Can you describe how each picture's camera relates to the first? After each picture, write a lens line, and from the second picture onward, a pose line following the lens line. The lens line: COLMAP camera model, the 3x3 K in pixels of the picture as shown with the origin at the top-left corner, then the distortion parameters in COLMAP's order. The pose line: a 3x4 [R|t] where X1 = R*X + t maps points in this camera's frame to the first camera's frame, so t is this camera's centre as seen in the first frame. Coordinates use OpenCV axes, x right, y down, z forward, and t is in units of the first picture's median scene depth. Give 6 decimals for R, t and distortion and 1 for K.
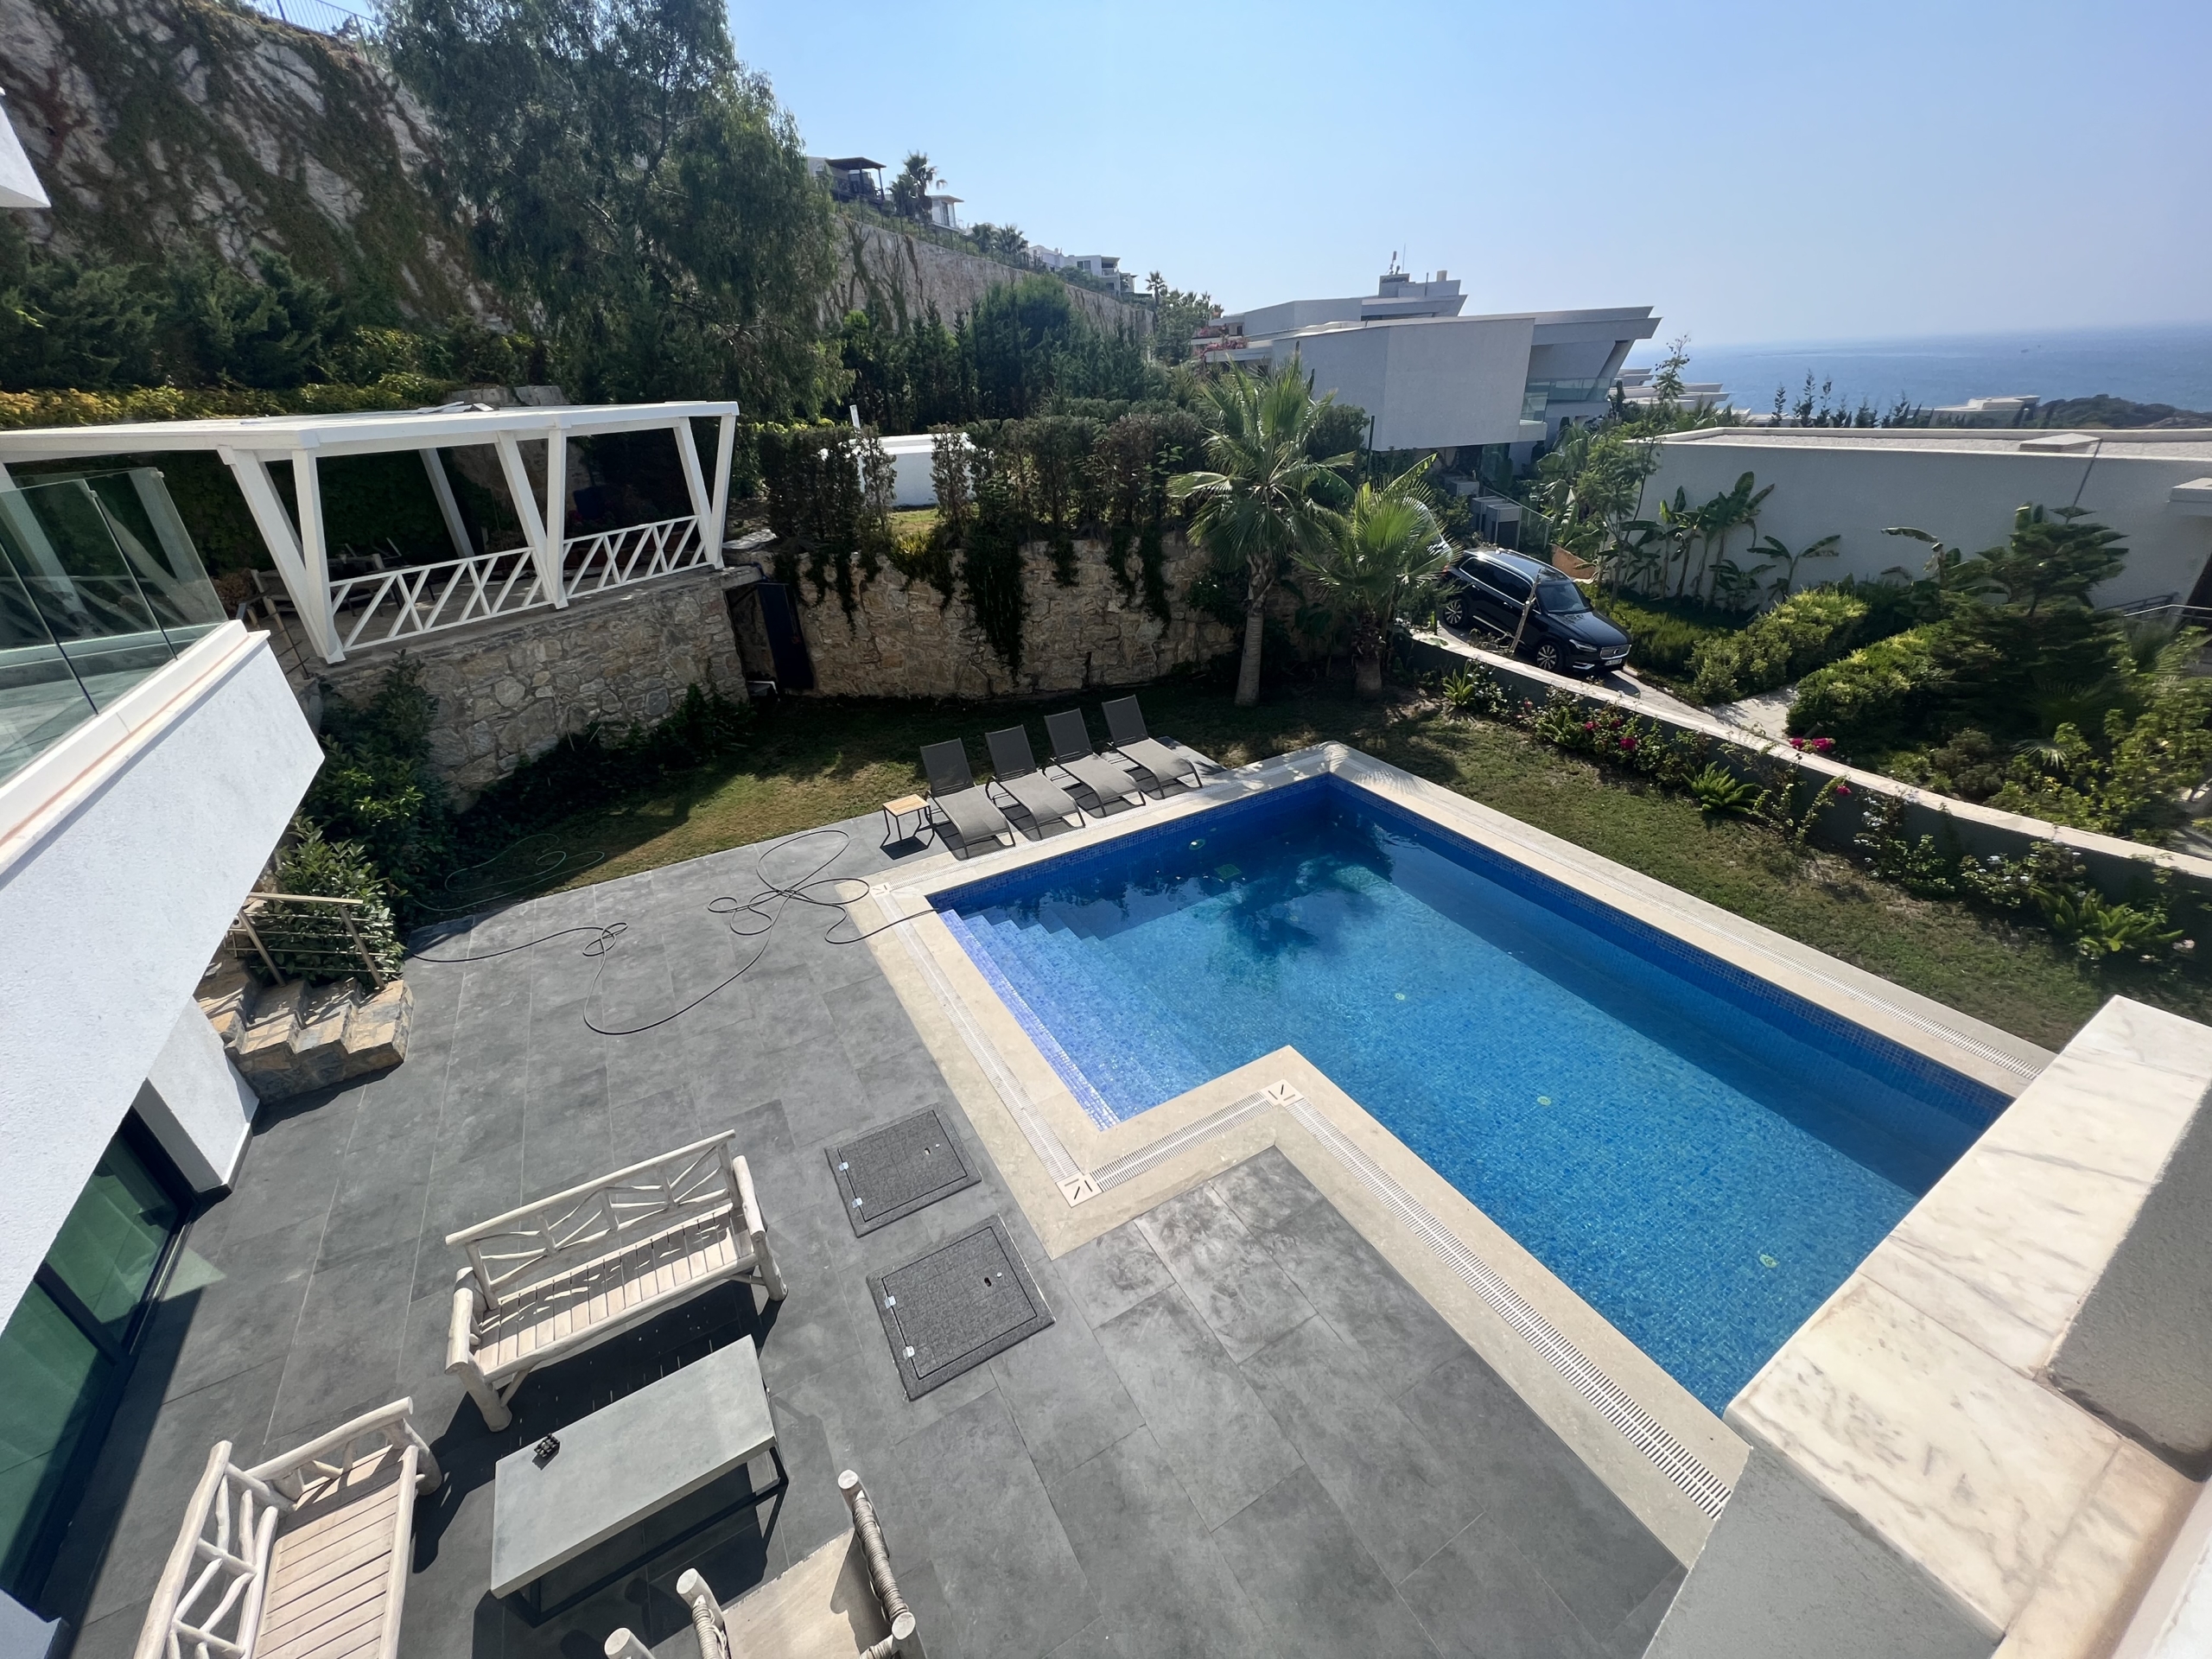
lens RADIAL K [[890.4, 0, 1111.7], [0, 890.4, 836.4], [0, 0, 1]] dist [-0.003352, 0.001435]
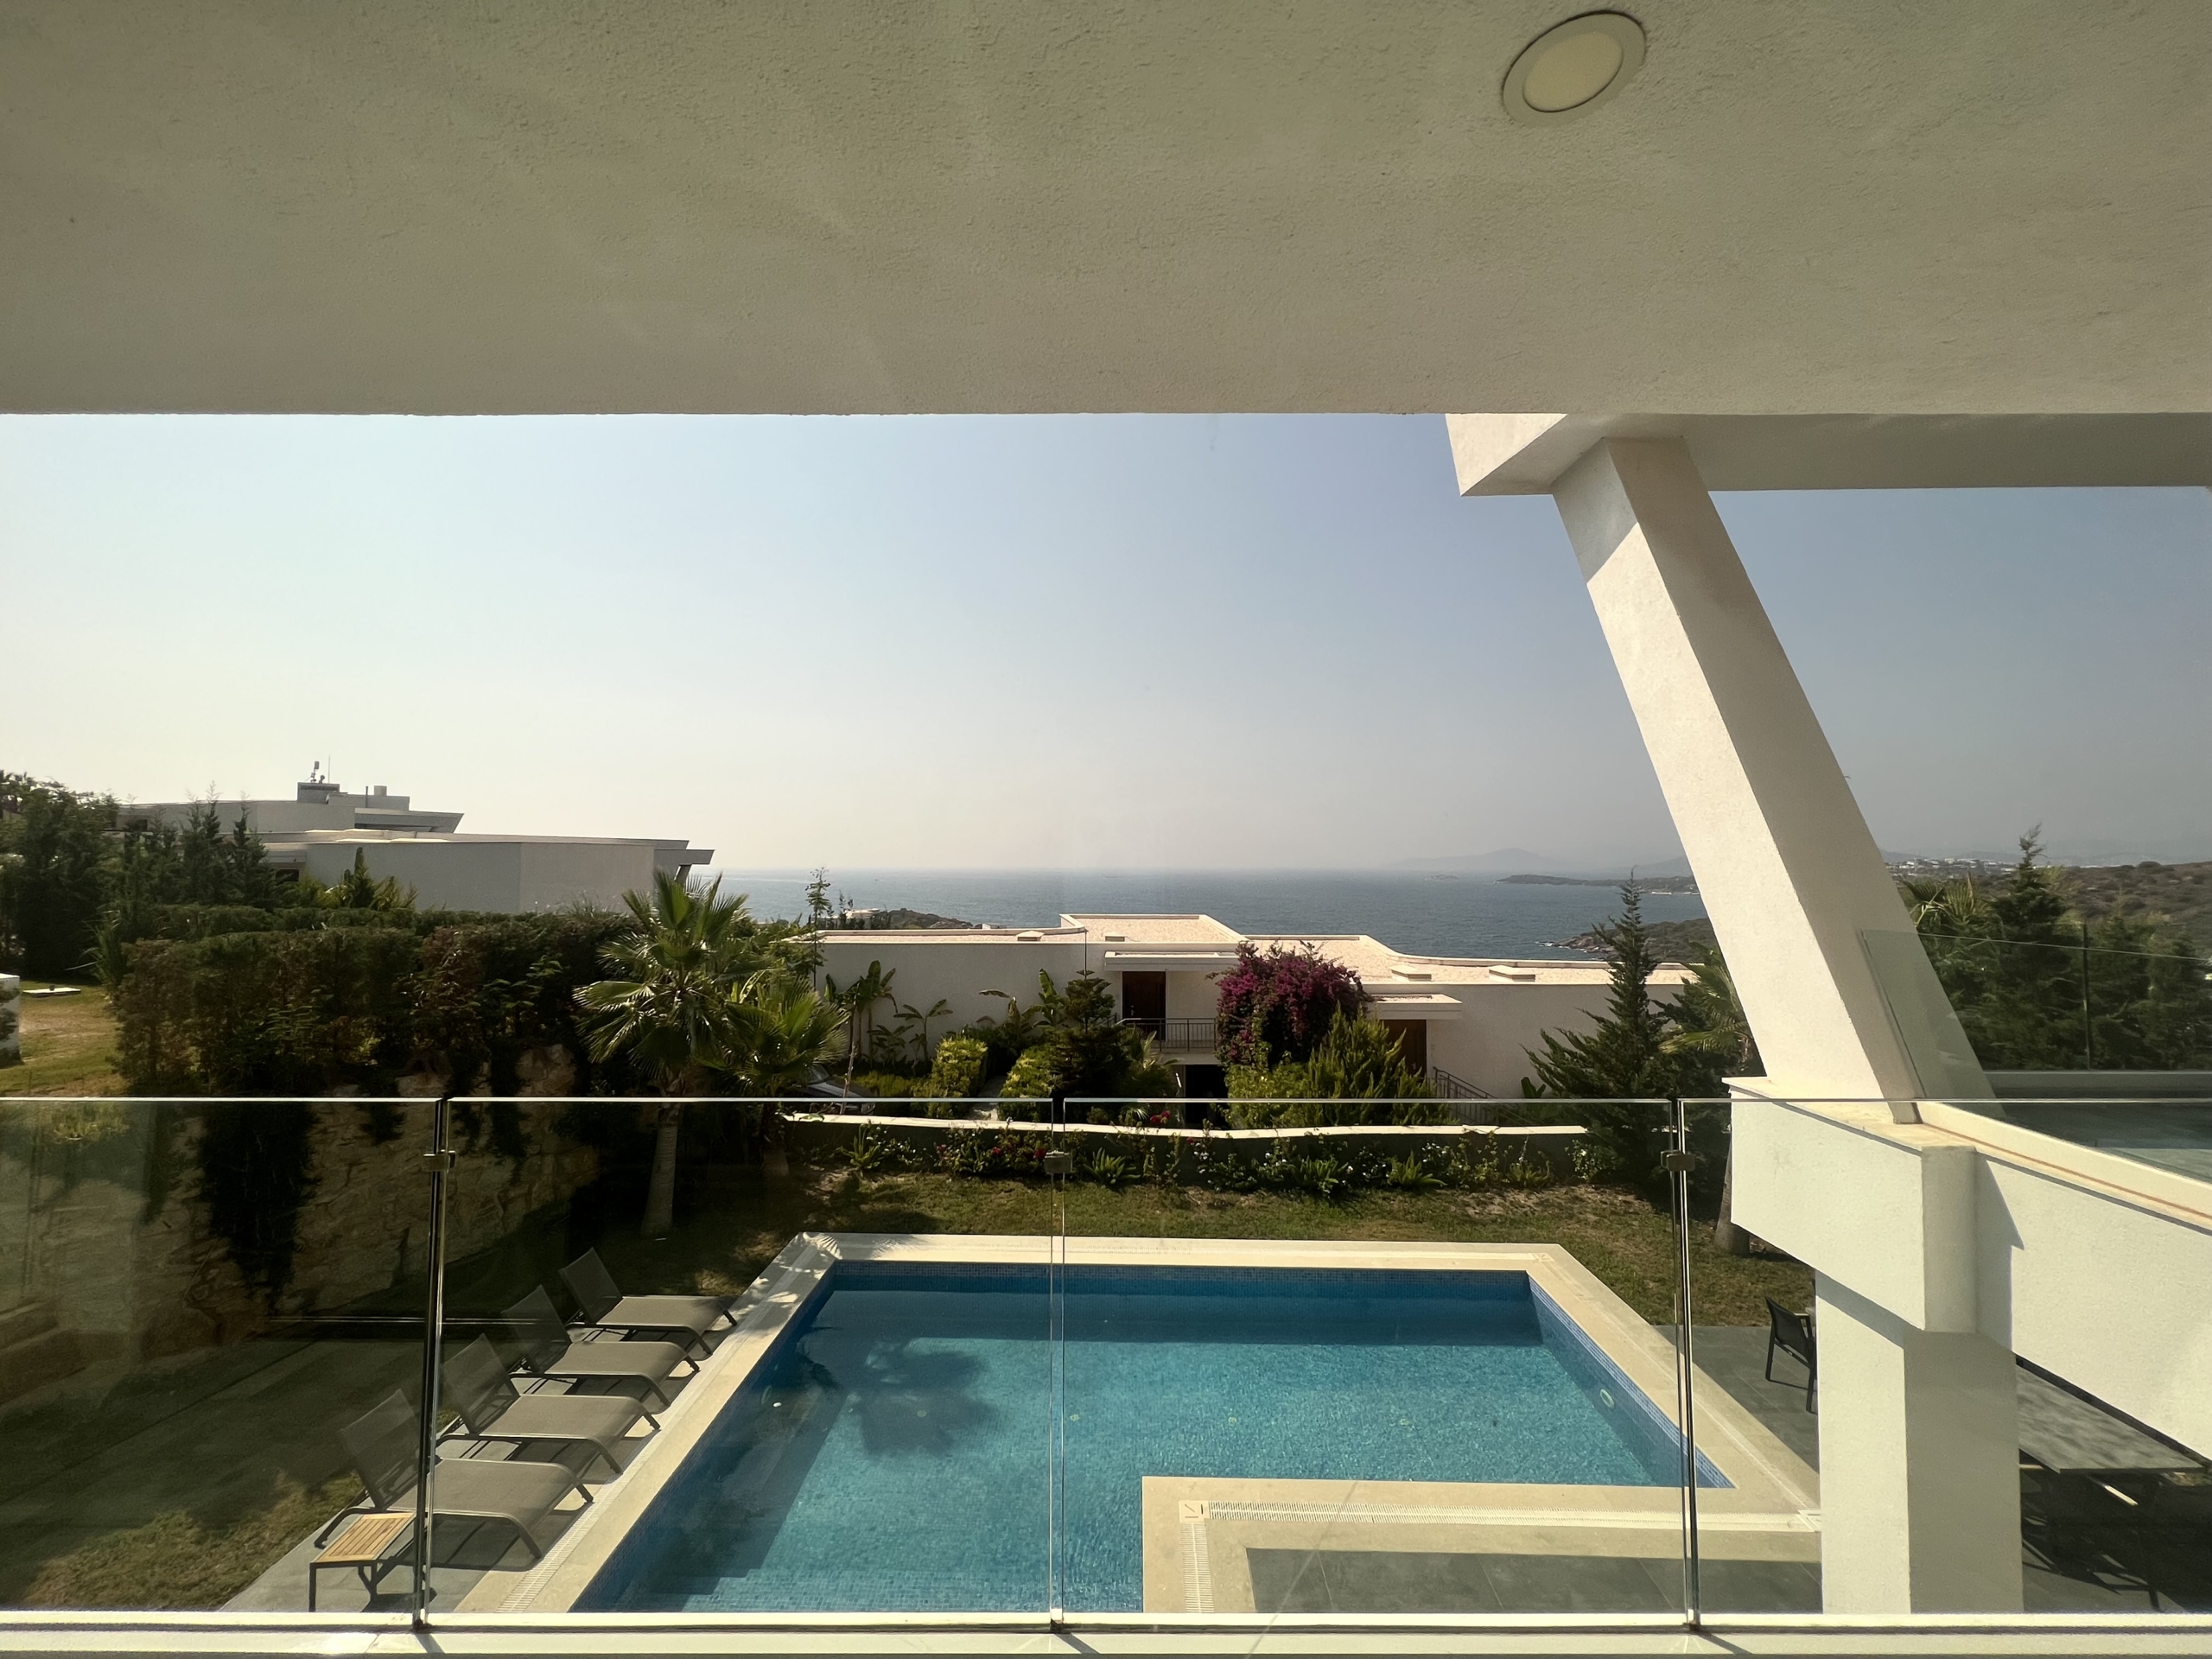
lens RADIAL K [[890.4, 0, 1114.4], [0, 890.4, 843.1], [0, 0, 1]] dist [-0.003352, 0.001435]
pose [[0.510853, 0.072196, 0.856631, -0.398563], [0.371493, 0.880083, -0.295714, -0.063106], [-0.775256, 0.469299, 0.422773, 0.128304]]
